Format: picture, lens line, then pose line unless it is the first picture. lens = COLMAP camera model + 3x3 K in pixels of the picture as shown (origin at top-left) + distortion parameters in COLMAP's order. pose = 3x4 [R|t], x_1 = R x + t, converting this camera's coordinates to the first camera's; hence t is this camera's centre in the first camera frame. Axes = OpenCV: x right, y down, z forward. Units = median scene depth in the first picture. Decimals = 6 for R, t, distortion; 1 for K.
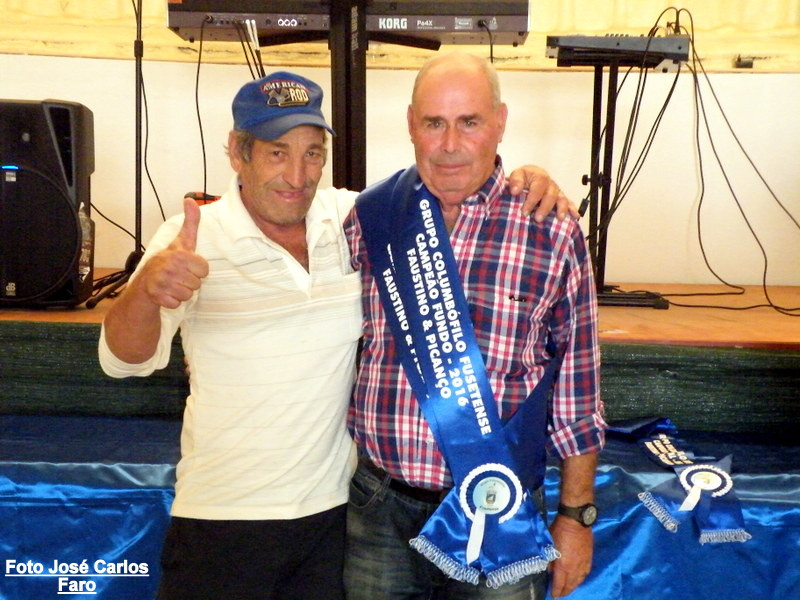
lens RADIAL K [[1453.0, 0, 401.7], [0, 1453.0, 305.8], [0, 0, 1]] dist [0.286722, 0.000000]
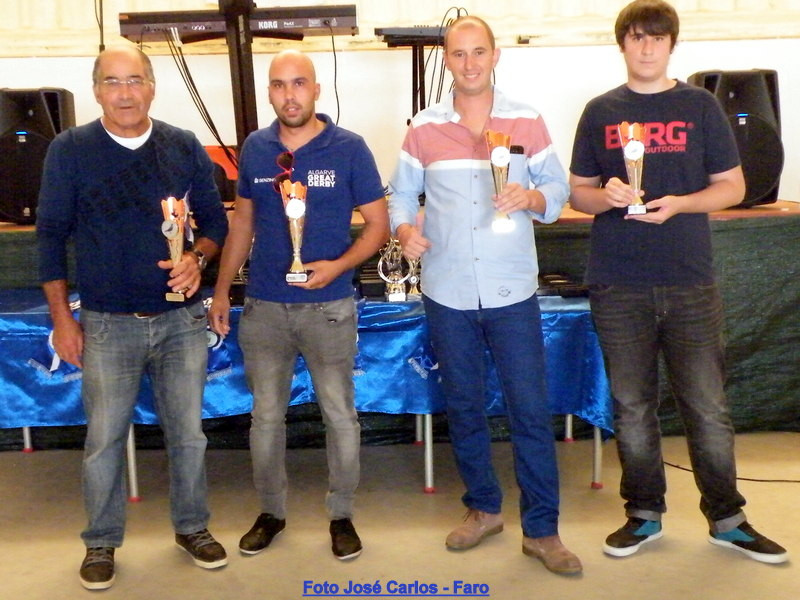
lens RADIAL K [[1140.5, 0, 393.6], [0, 1140.5, 290.4], [0, 0, 1]] dist [-0.009958, 0.000000]
pose [[0.998180, -0.051532, 0.031331, 0.069894], [0.049834, 0.997363, 0.052750, 0.024440], [-0.033967, -0.051093, 0.998116, -0.184452]]
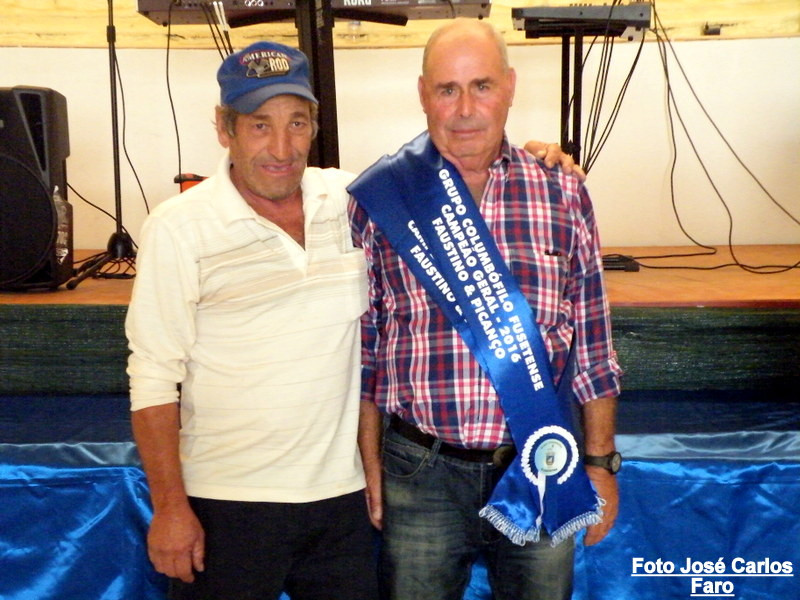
lens RADIAL K [[1342.9, 0, 398.7], [0, 1342.9, 302.6], [0, 0, 1]] dist [0.244976, 0.000000]
pose [[0.999297, -0.032615, -0.018463, 0.032112], [0.032969, 0.999271, 0.019248, 0.000287], [0.017821, -0.019843, 0.999644, 0.051405]]
